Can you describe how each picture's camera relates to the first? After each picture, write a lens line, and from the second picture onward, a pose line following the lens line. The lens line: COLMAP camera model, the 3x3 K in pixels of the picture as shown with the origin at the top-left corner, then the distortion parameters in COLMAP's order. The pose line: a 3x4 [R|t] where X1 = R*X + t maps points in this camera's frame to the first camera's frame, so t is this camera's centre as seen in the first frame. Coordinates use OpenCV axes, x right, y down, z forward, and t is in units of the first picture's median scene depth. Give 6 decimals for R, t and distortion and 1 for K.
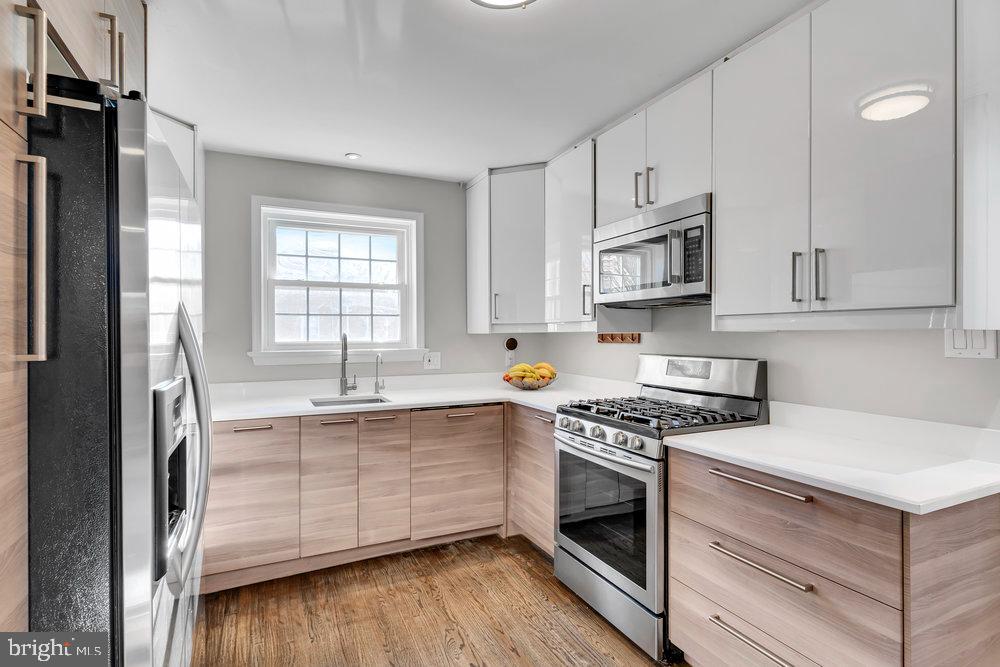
lens RADIAL K [[495.2, 0, 500.0], [0, 495.2, 333.5], [0, 0, 1]] dist [0.001343, 0.001117]
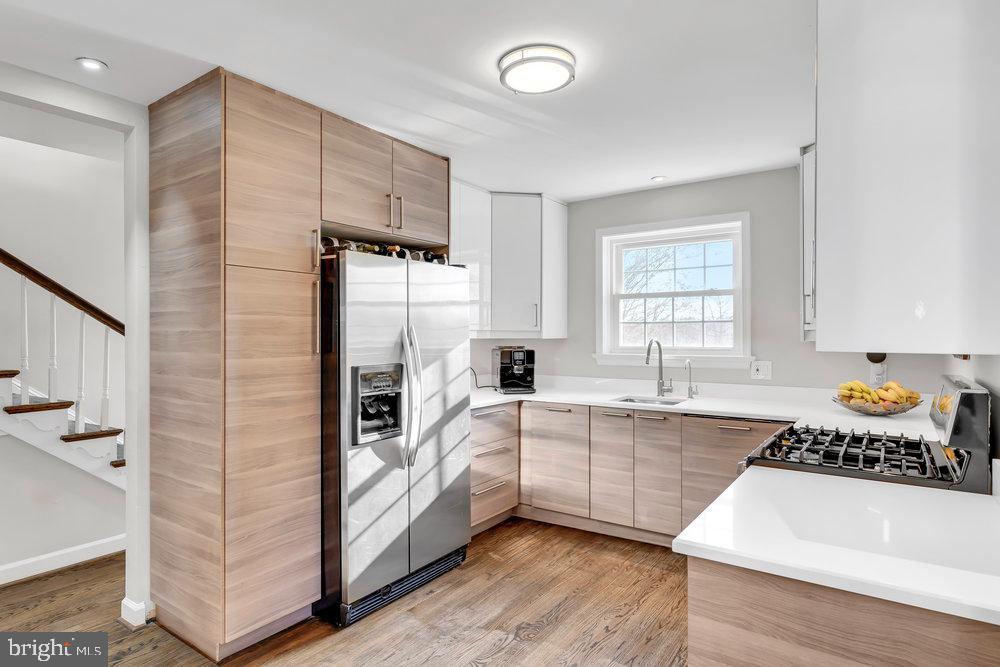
lens RADIAL K [[558.7, 0, 500.0], [0, 558.7, 333.5], [0, 0, 1]] dist [0.000838, 0.000469]
pose [[0.500069, 0.001401, -0.865984, 0.639095], [-0.001844, 0.999998, 0.000553, -0.015316], [0.865983, 0.001320, 0.500071, 0.082079]]
